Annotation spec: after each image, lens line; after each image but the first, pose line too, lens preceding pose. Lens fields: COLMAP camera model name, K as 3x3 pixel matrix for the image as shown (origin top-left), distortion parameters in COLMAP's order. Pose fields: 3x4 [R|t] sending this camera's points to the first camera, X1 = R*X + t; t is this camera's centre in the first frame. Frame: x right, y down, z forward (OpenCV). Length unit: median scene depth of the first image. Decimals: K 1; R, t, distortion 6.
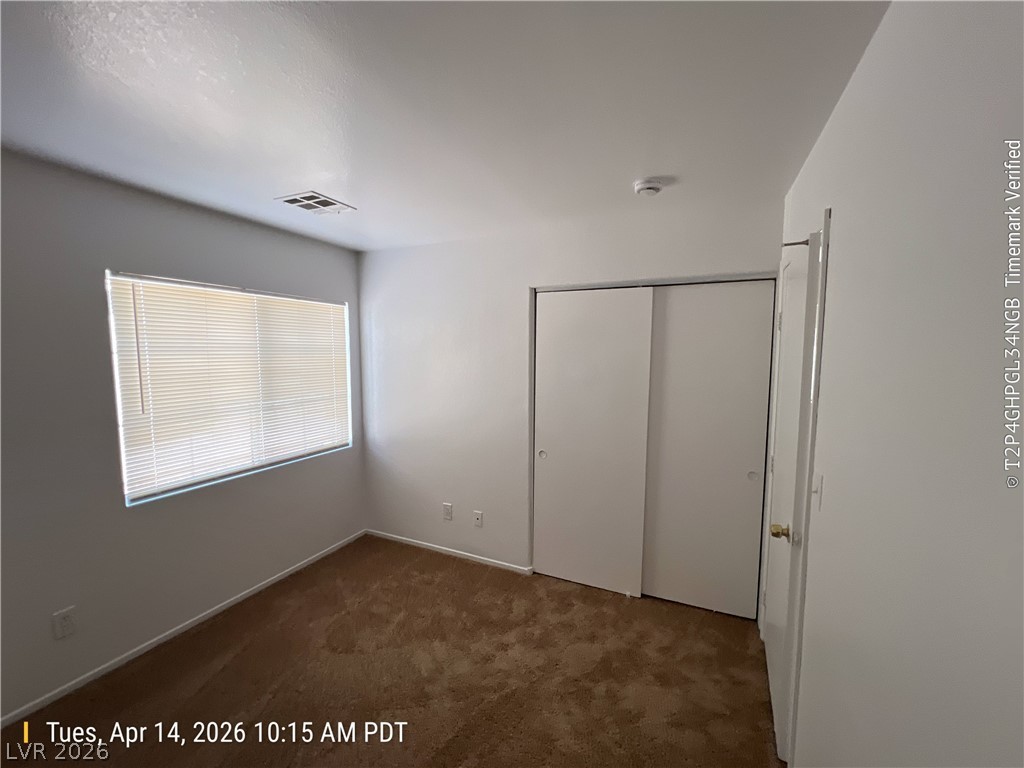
lens RADIAL K [[411.1, 0, 514.7], [0, 411.1, 386.8], [0, 0, 1]] dist [-0.001527, 0.000817]
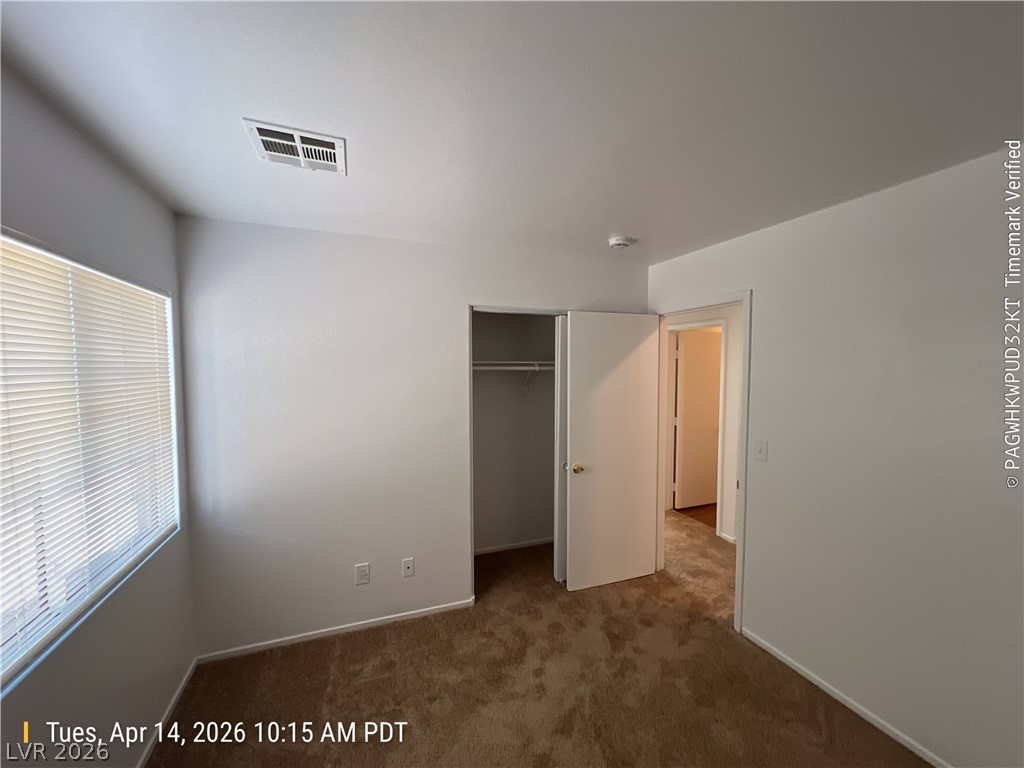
lens RADIAL K [[411.1, 0, 514.7], [0, 411.1, 386.8], [0, 0, 1]] dist [-0.001527, 0.000817]
pose [[0.686624, -0.037854, 0.726026, -0.682347], [0.062309, 0.998033, -0.006891, -0.040648], [-0.724337, 0.049969, 0.687632, 0.299010]]
